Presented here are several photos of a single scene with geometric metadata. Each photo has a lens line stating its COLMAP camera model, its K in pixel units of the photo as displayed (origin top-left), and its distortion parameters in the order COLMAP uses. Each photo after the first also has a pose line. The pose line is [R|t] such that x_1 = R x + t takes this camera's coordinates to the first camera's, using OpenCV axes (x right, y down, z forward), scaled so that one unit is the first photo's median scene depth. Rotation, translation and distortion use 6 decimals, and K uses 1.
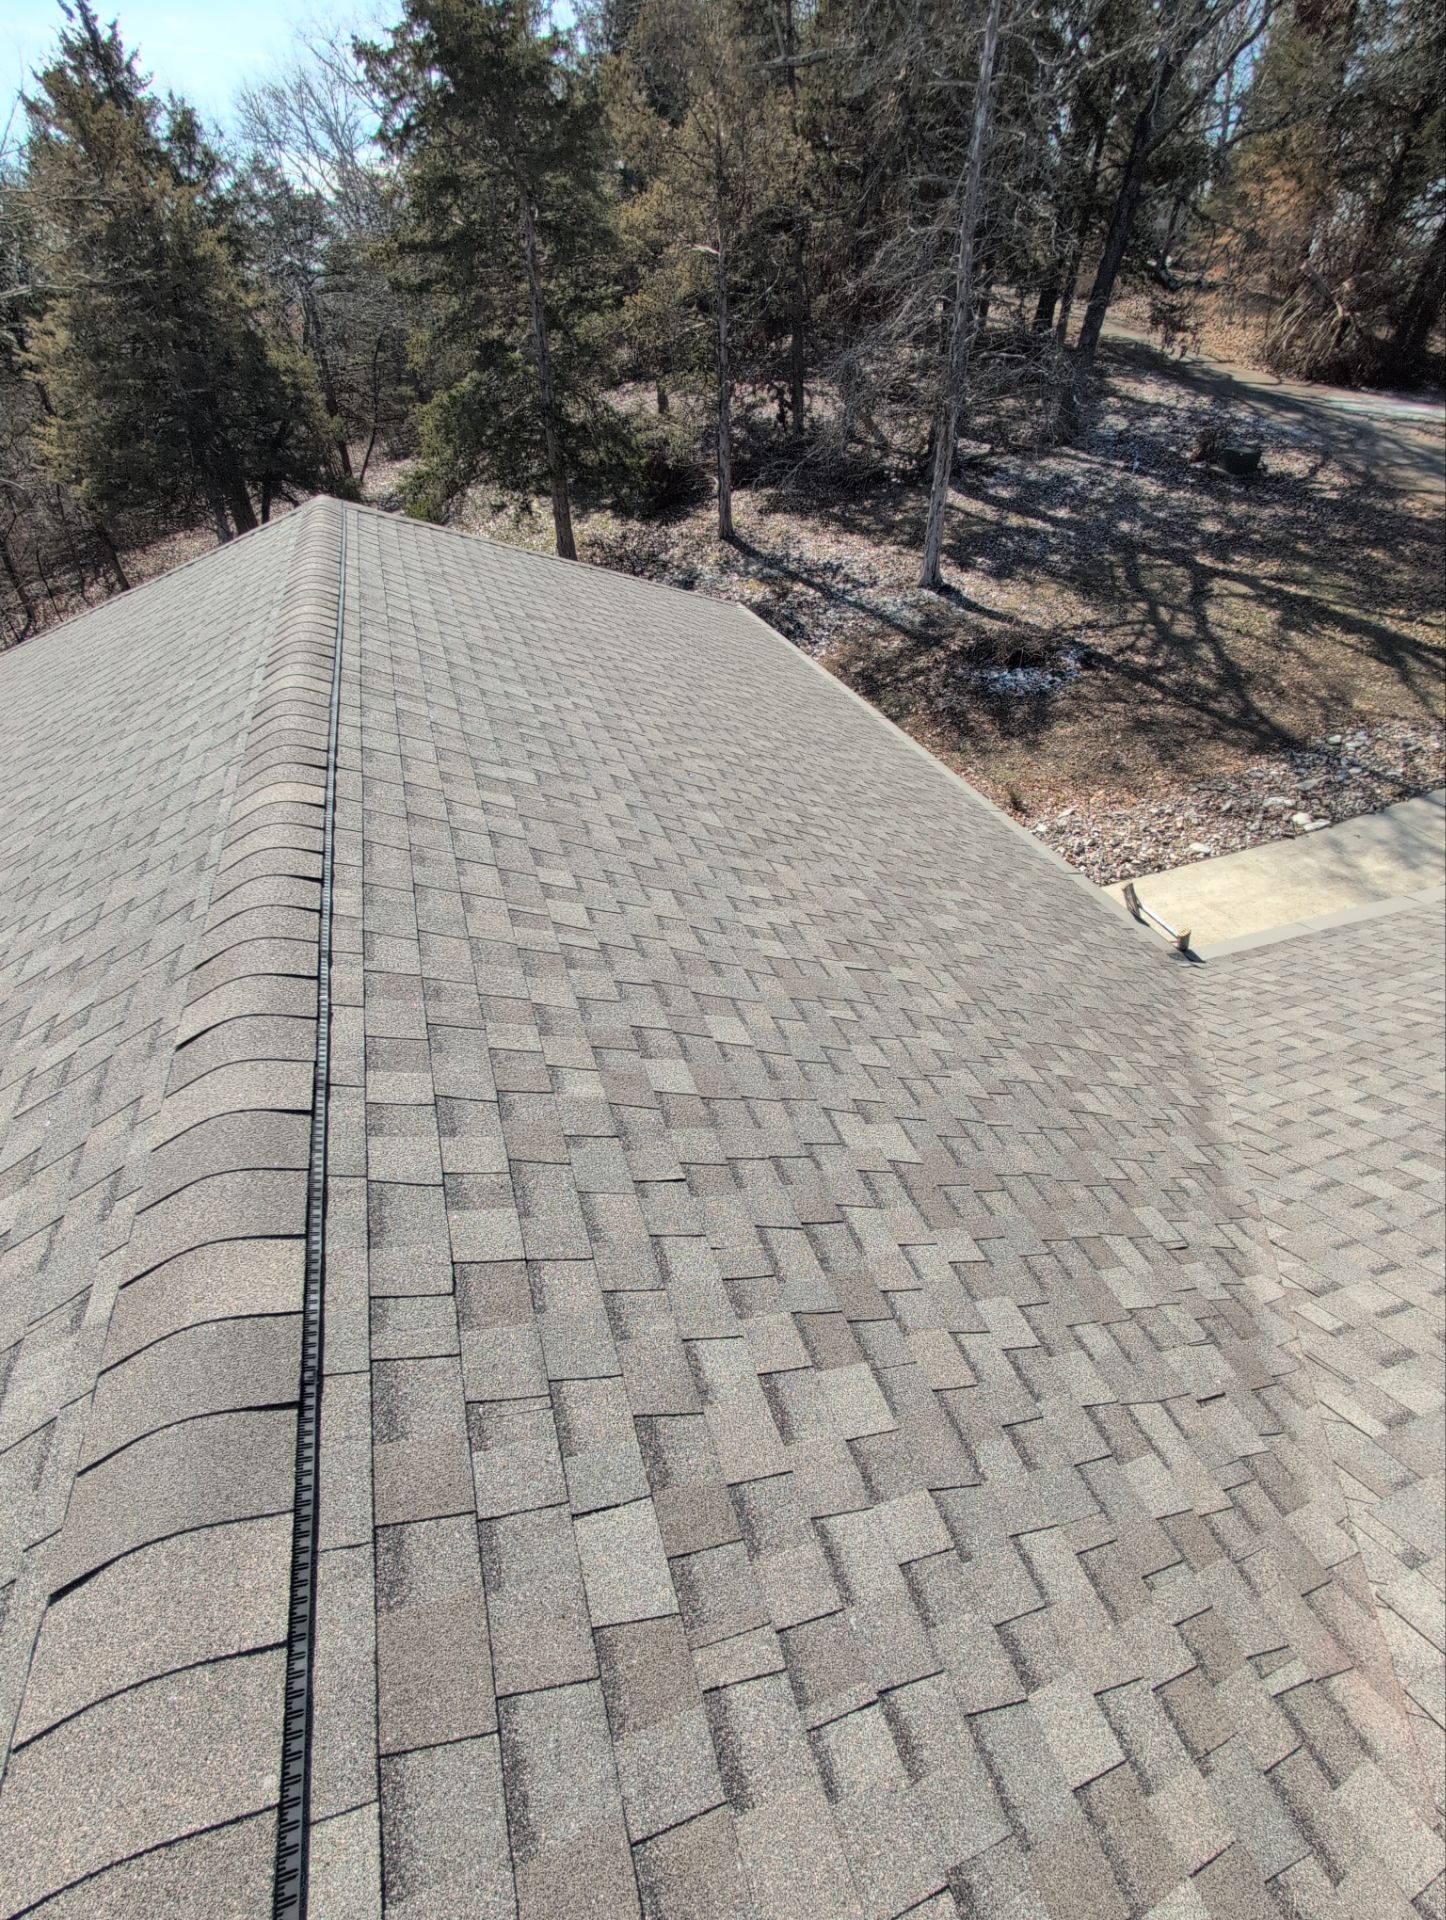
lens RADIAL K [[816.0, 0, 722.5], [0, 816.0, 962.8], [0, 0, 1]] dist [-0.002596, 0.001233]
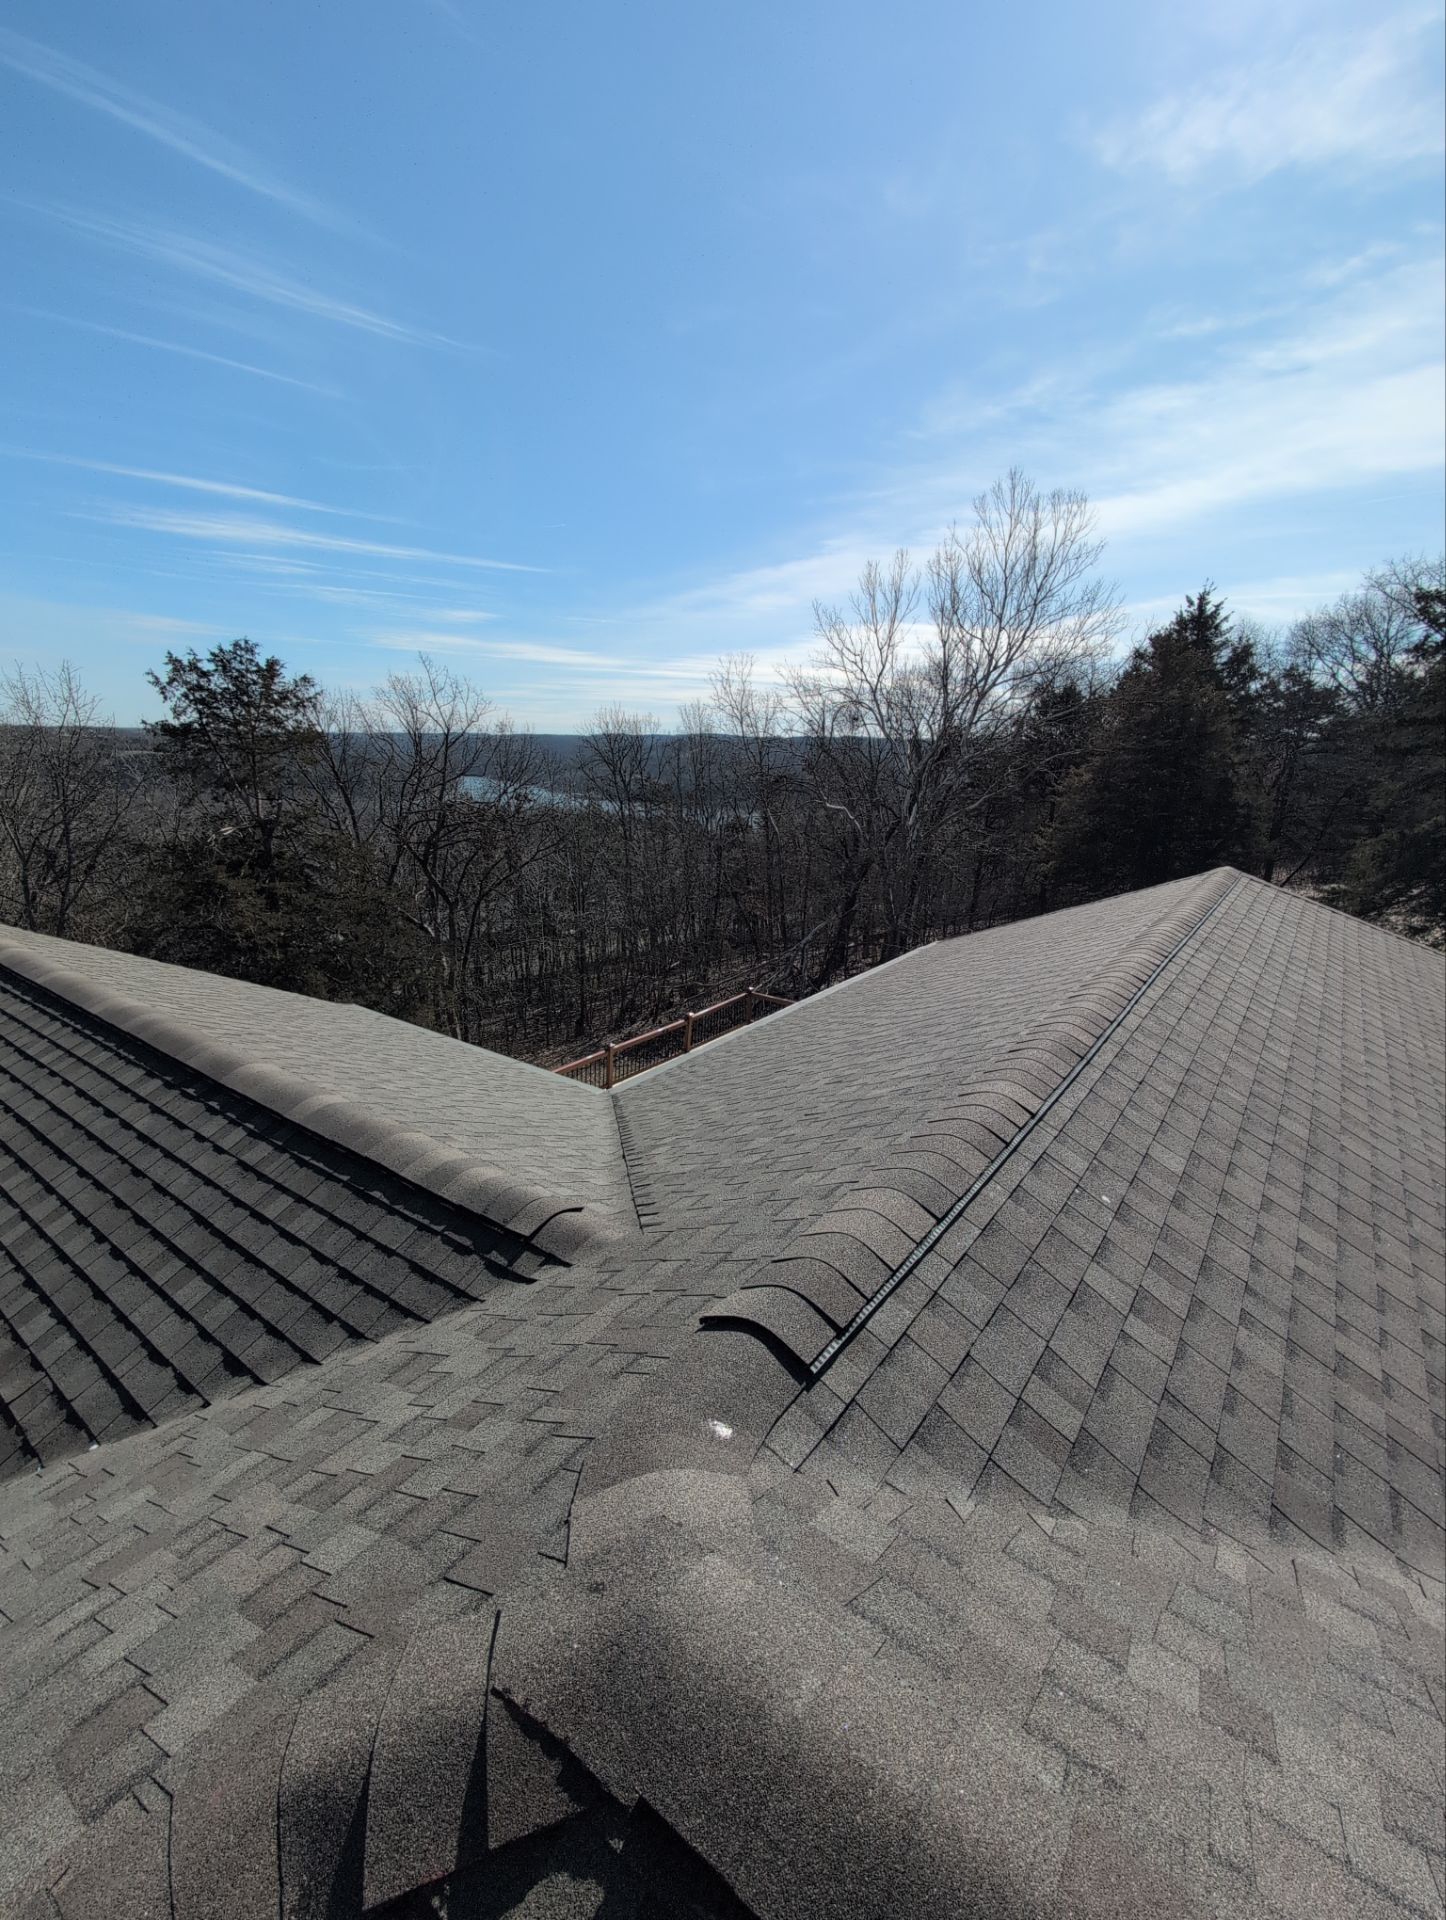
lens RADIAL K [[816.0, 0, 720.7], [0, 816.0, 959.8], [0, 0, 1]] dist [-0.002596, 0.001233]
pose [[0.560758, 0.208423, -0.801318, 0.045478], [-0.529396, 0.834383, -0.153445, 0.060674], [0.636625, 0.510260, 0.578225, -0.075420]]
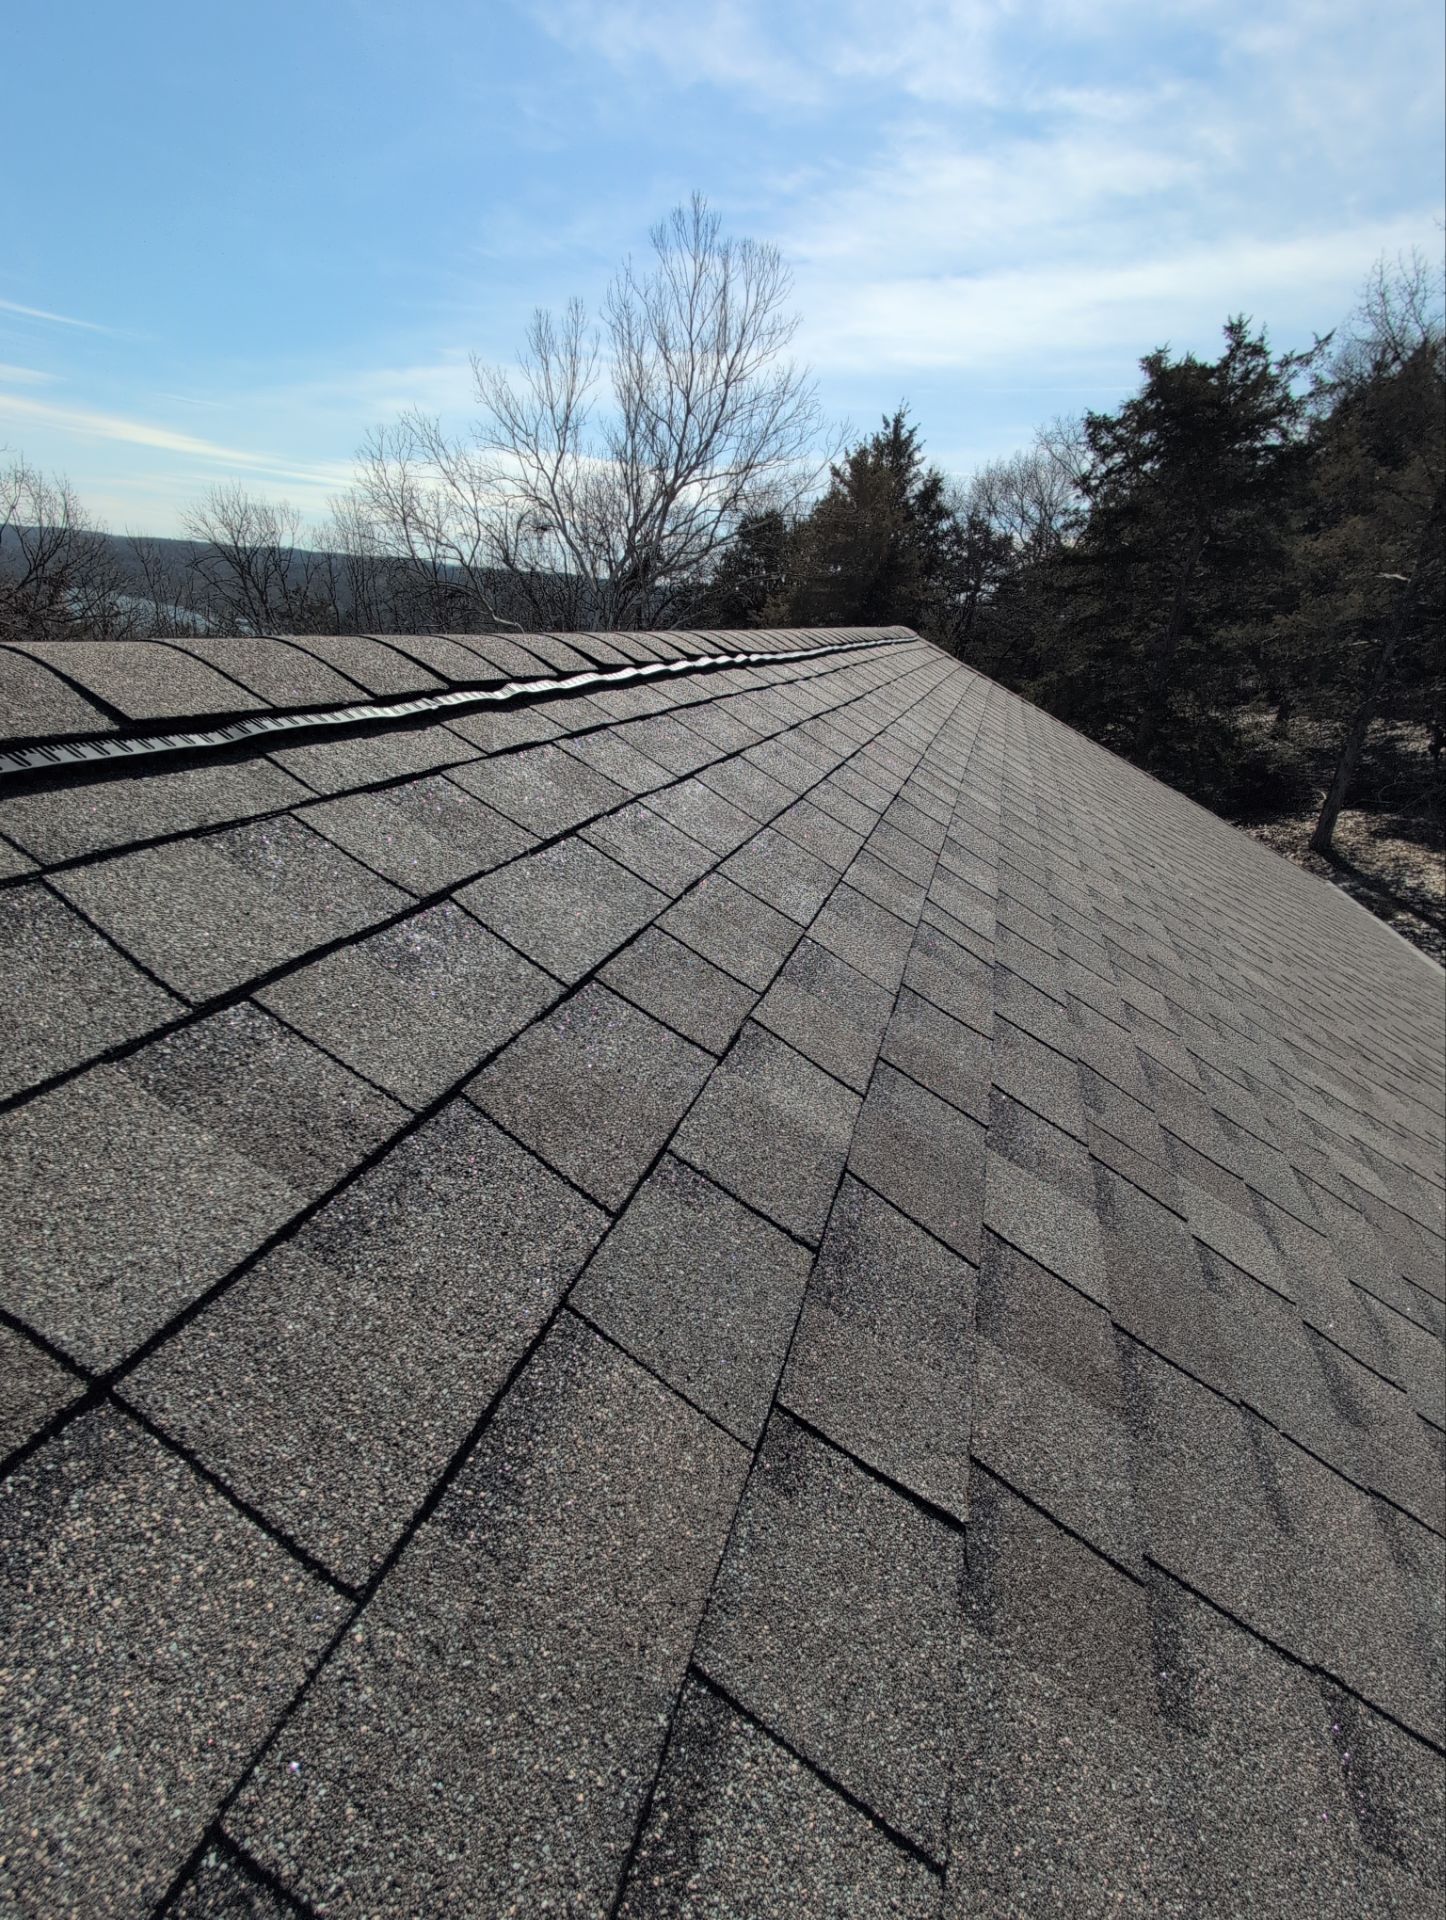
lens RADIAL K [[816.0, 0, 721.3], [0, 816.0, 963.0], [0, 0, 1]] dist [-0.002596, 0.001233]
pose [[0.792707, 0.297449, -0.532109, -0.001630], [-0.440230, 0.883119, -0.162168, 0.013024], [0.421679, 0.362802, 0.831000, 0.049067]]
